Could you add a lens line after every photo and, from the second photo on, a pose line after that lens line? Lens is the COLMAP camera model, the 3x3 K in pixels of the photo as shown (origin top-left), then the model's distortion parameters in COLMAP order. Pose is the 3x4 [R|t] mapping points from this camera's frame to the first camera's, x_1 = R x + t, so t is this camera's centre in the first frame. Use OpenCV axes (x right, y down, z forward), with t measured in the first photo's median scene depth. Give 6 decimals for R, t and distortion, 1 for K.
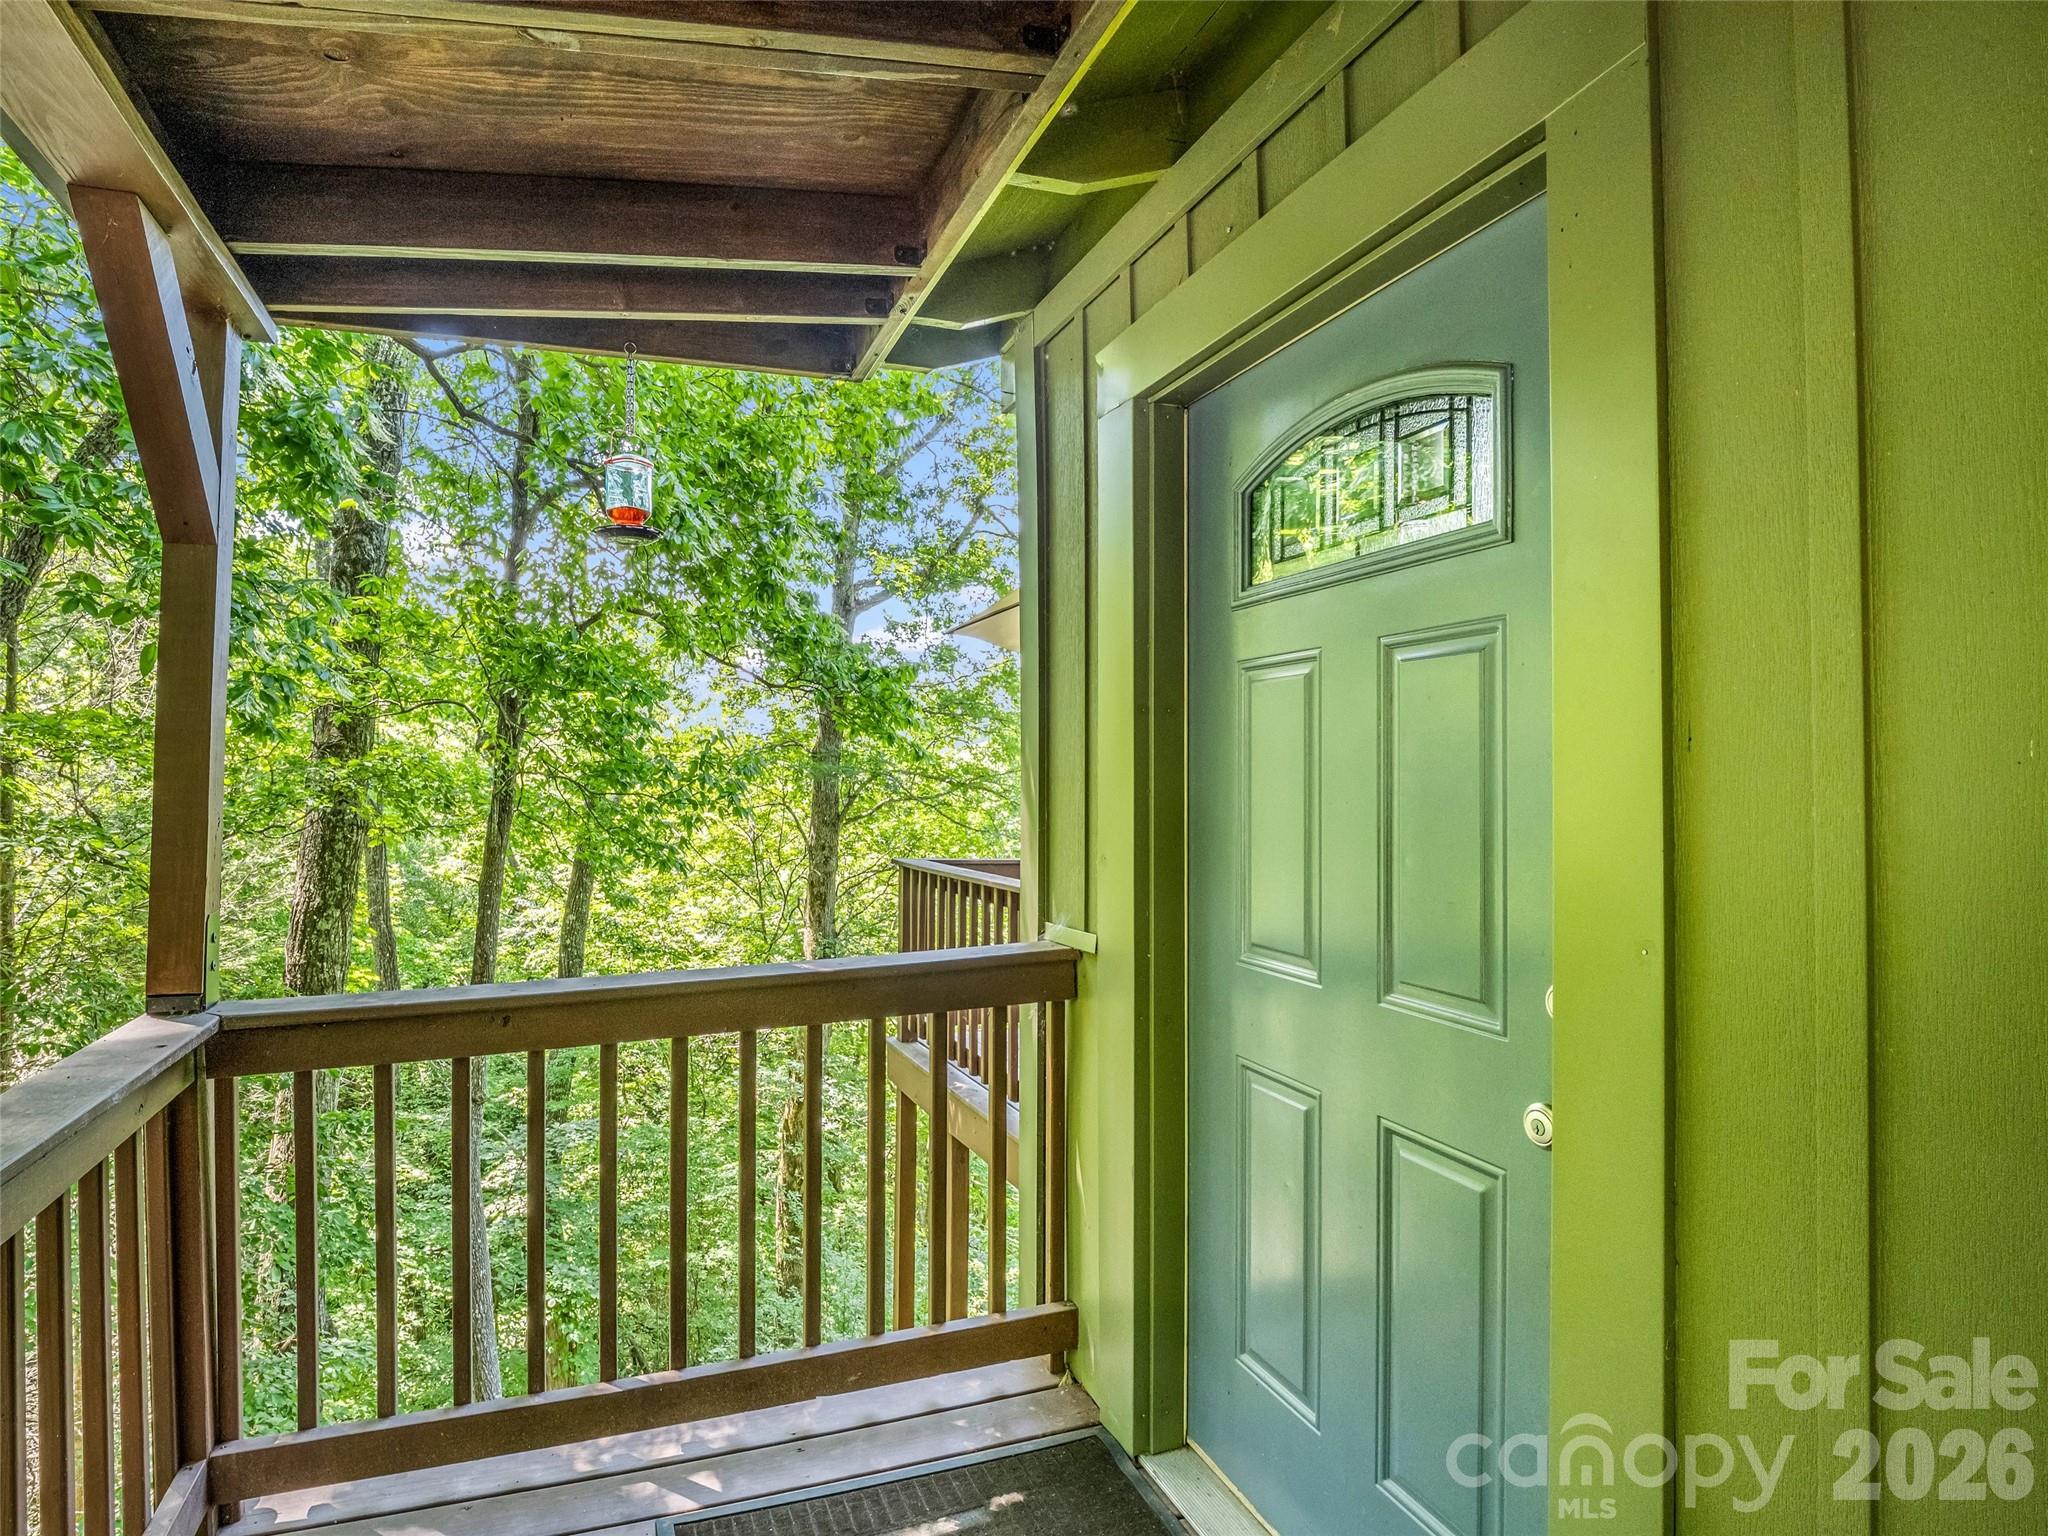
lens RADIAL K [[1216.8, 0, 1024.0], [0, 1216.8, 768.0], [0, 0, 1]] dist [-0.022228, -0.000897]
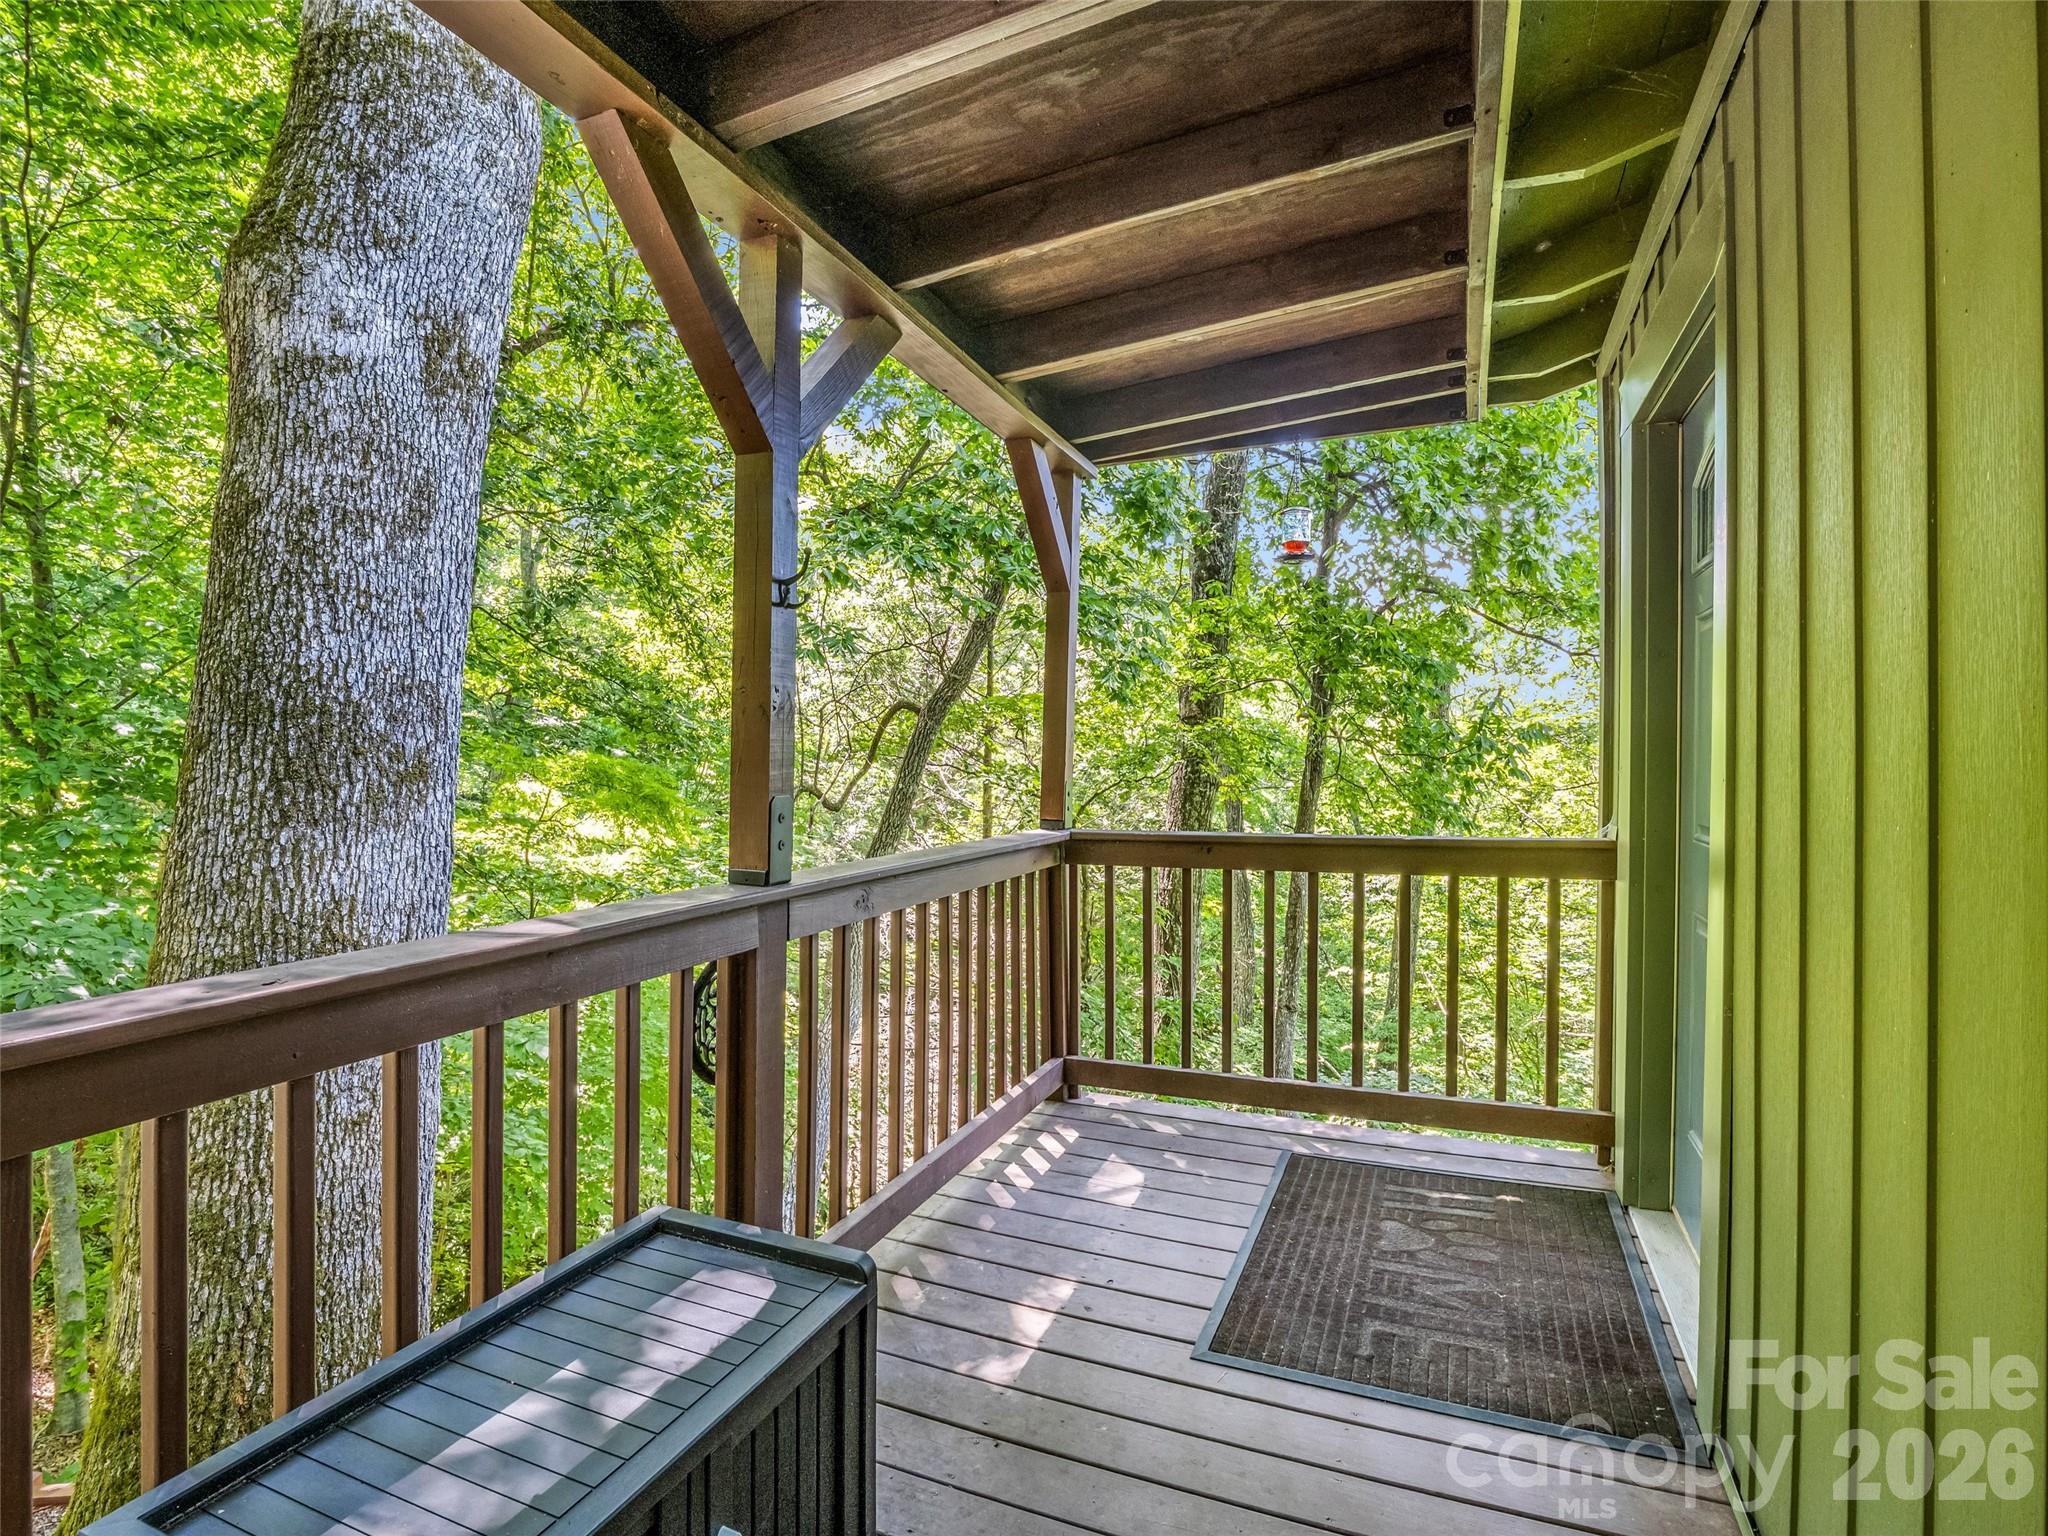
lens RADIAL K [[1216.8, 0, 1024.0], [0, 1216.8, 768.0], [0, 0, 1]] dist [-0.022228, -0.000897]
pose [[0.780171, 0.008581, -0.625508, 0.228603], [0.002910, 0.999845, 0.017346, 0.029213], [0.625560, -0.015353, 0.780025, -0.265010]]
